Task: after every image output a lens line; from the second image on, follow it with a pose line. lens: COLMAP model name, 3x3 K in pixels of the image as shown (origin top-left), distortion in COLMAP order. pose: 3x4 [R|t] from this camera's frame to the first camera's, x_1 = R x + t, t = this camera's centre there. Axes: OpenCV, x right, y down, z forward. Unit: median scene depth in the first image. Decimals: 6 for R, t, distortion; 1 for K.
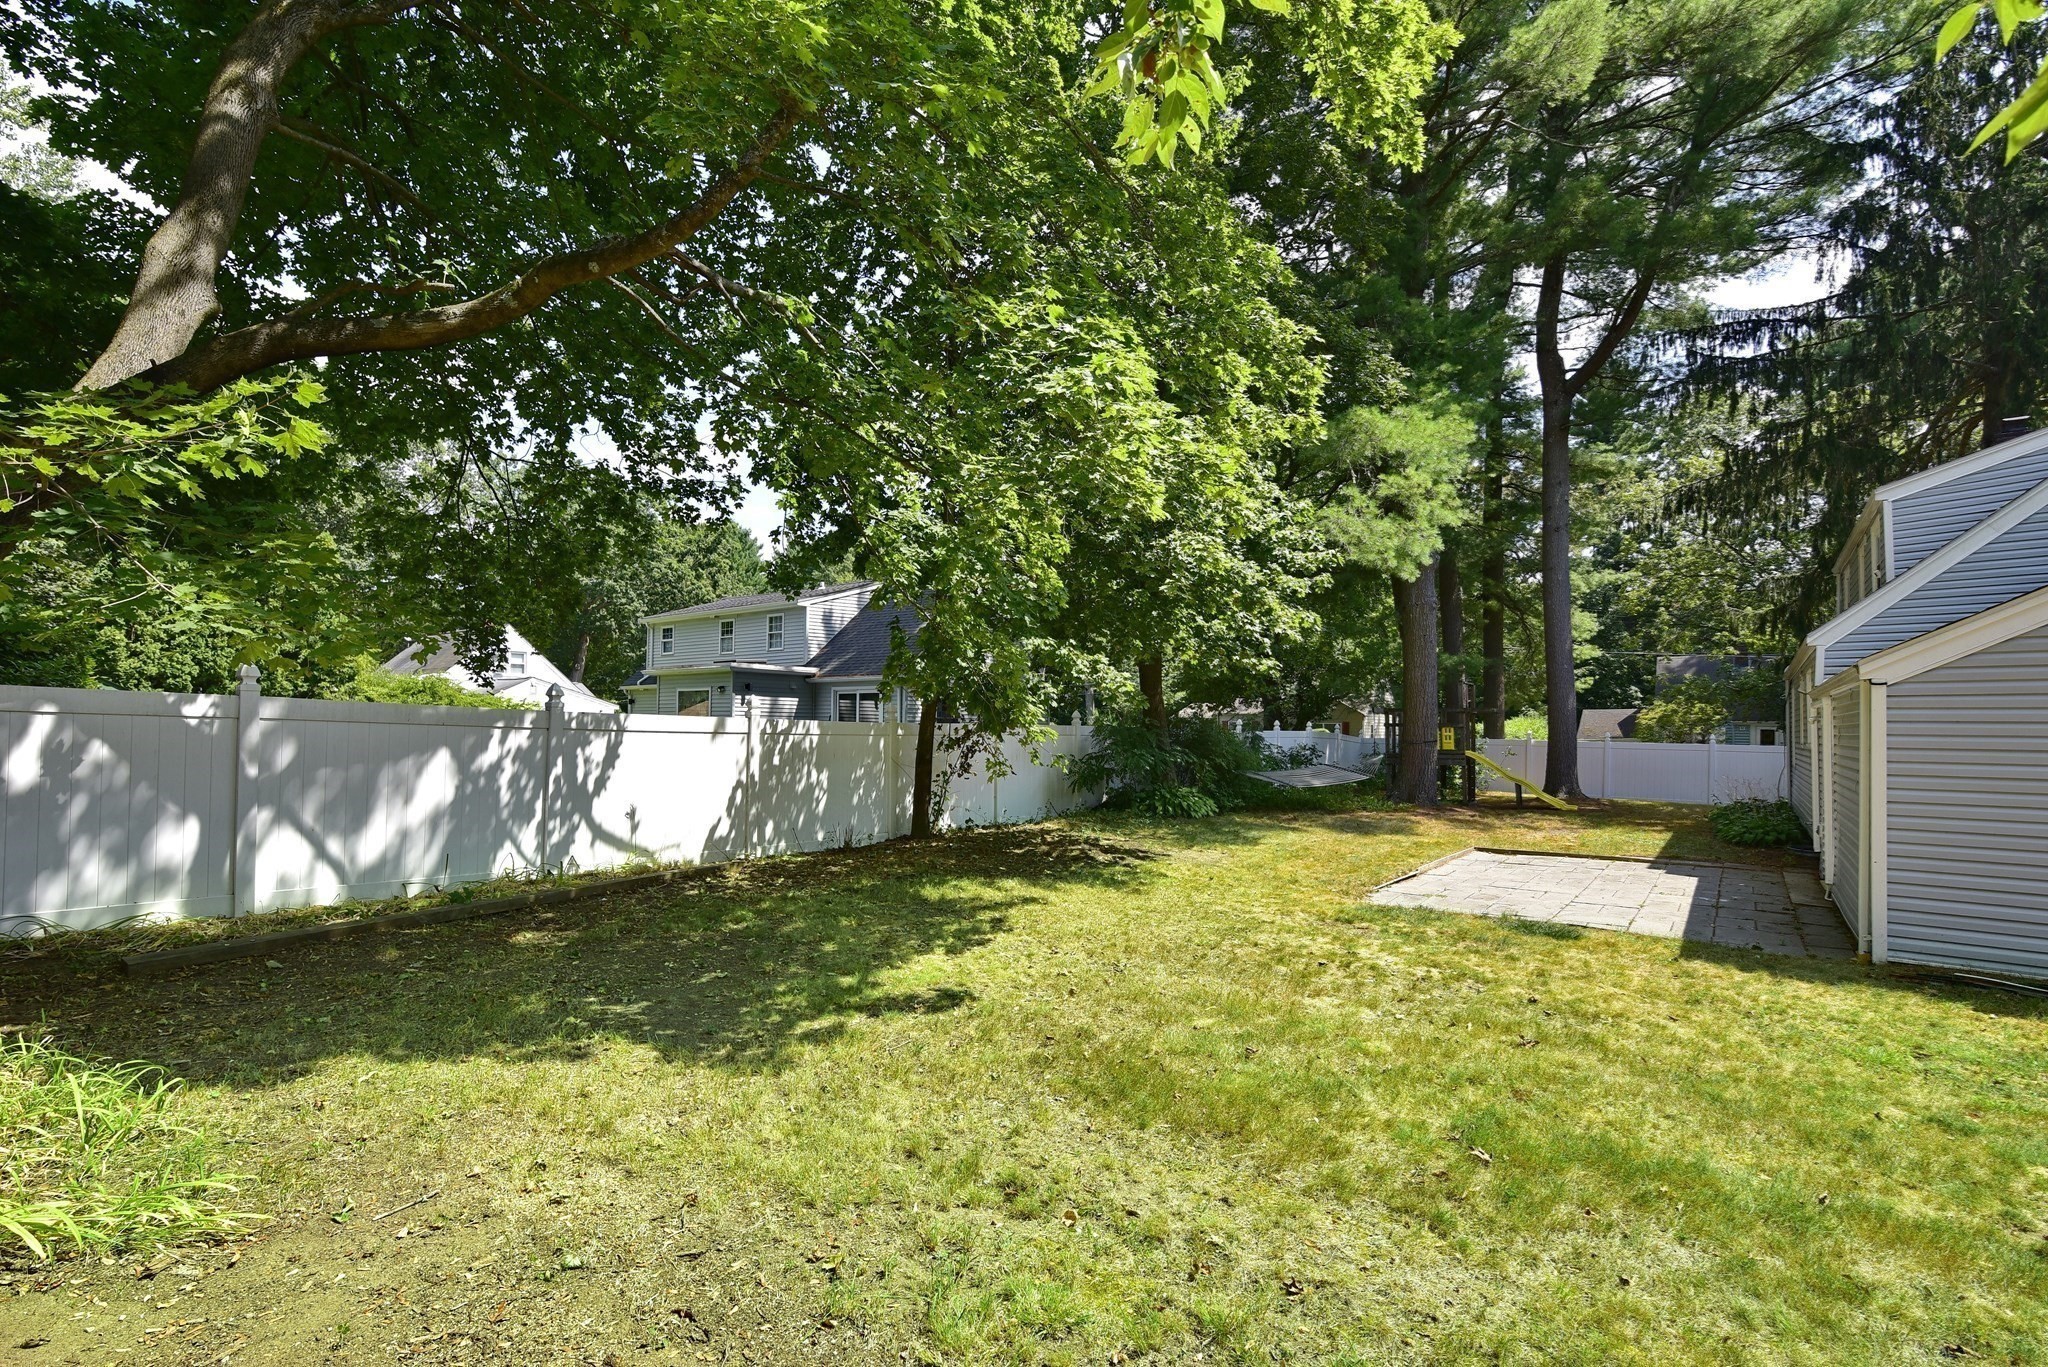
lens RADIAL K [[940.7, 0, 1021.7], [0, 940.7, 695.7], [0, 0, 1]] dist [-0.001436, 0.000420]
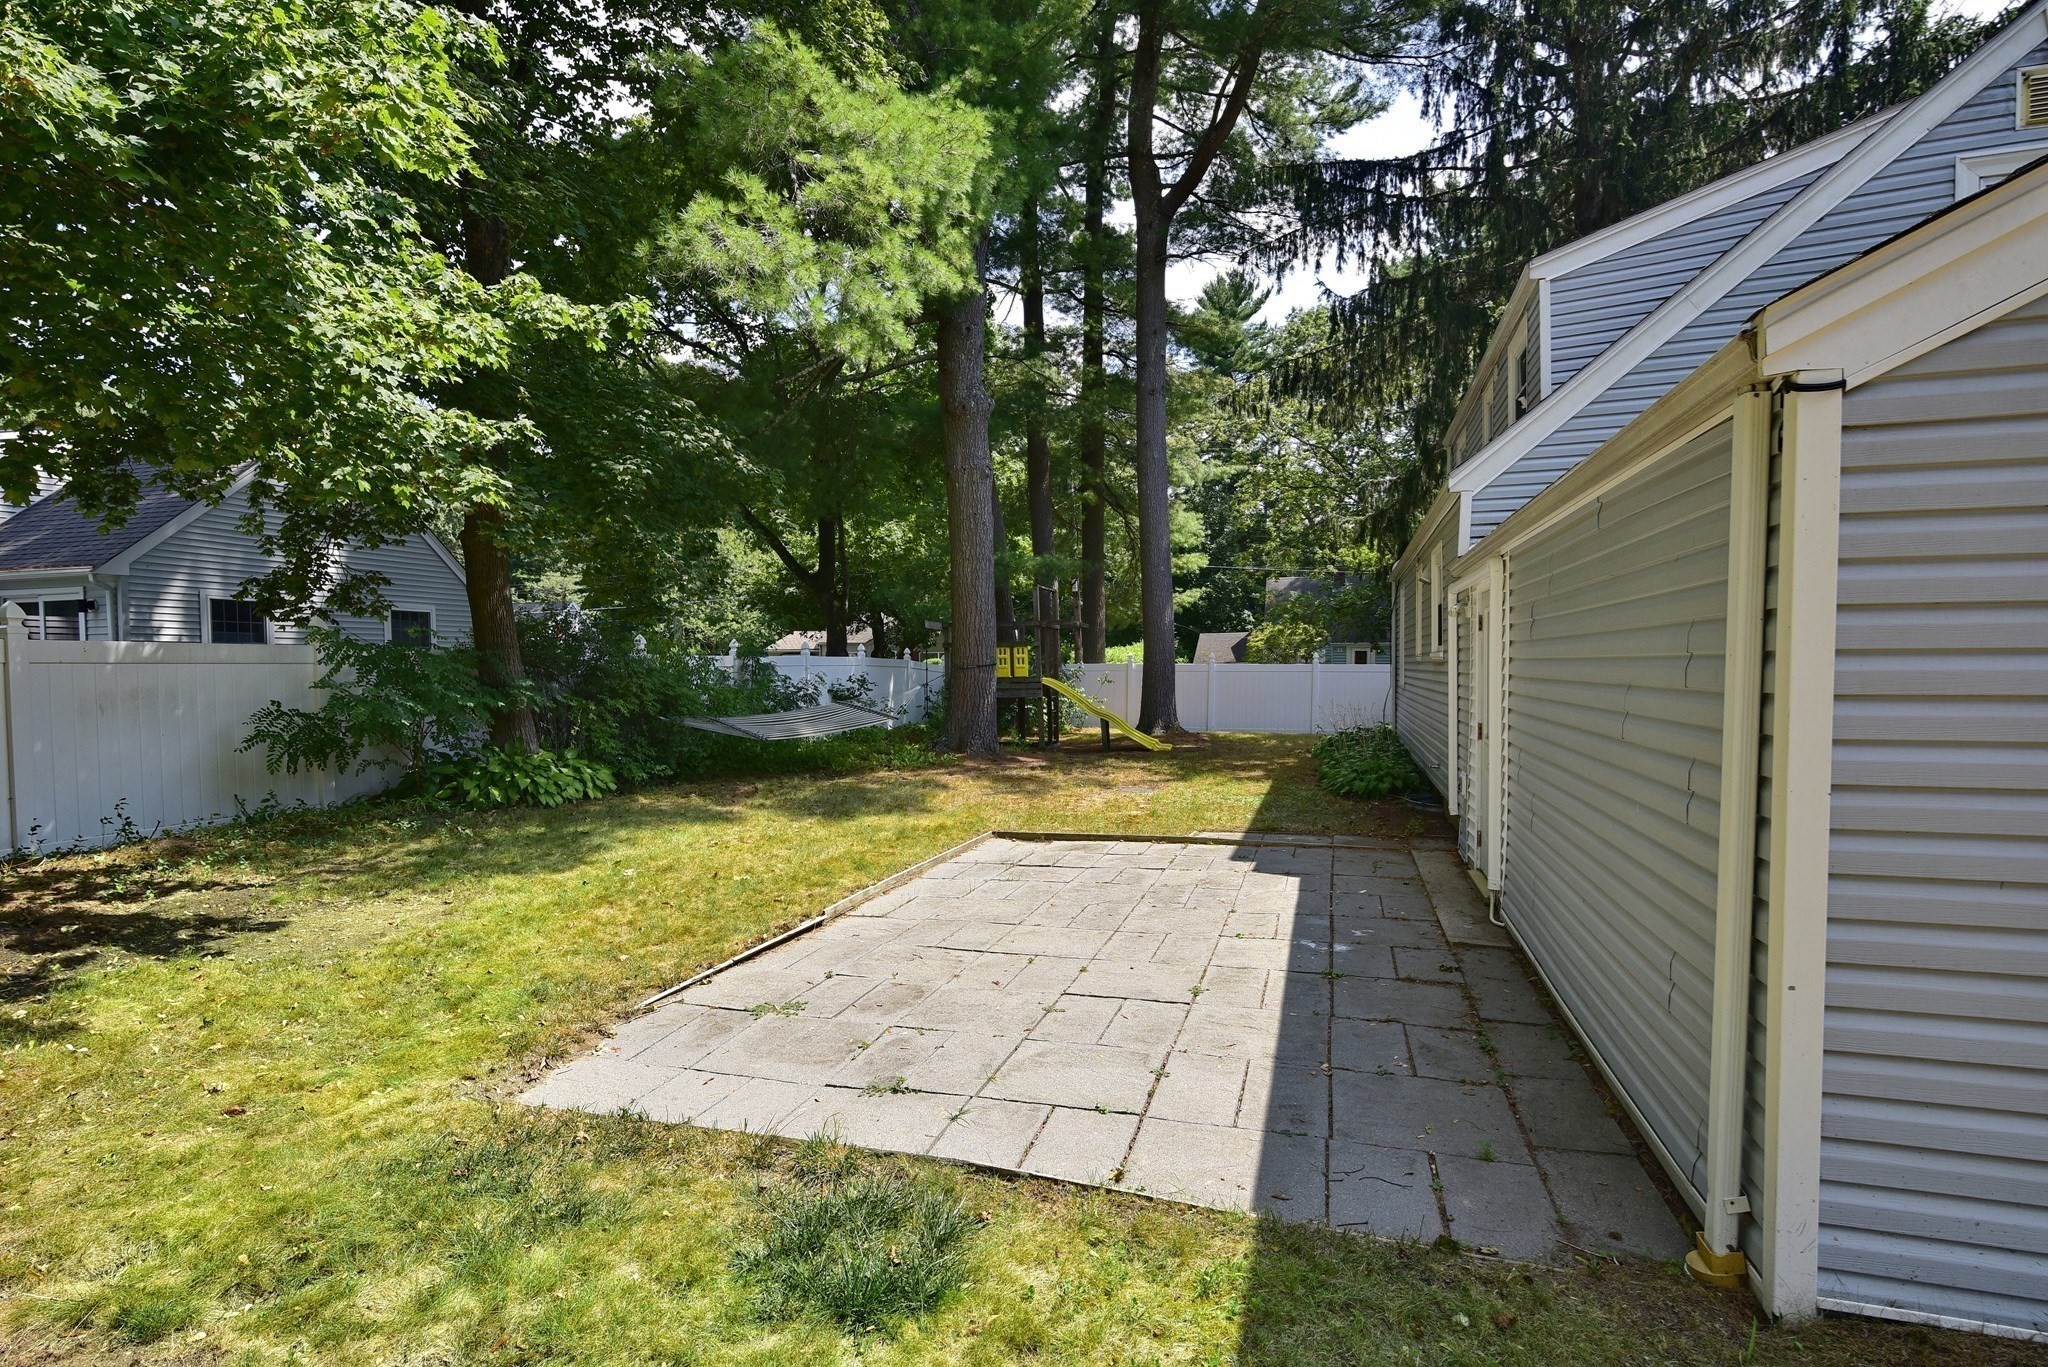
lens RADIAL K [[1054.3, 0, 1024.9], [0, 1054.3, 683.4], [0, 0, 1]] dist [-0.000291, 0.000360]
pose [[0.933475, -0.026791, 0.357640, 0.154409], [0.007672, 0.998470, 0.054769, 0.016429], [-0.358560, -0.048381, 0.932252, 0.214426]]
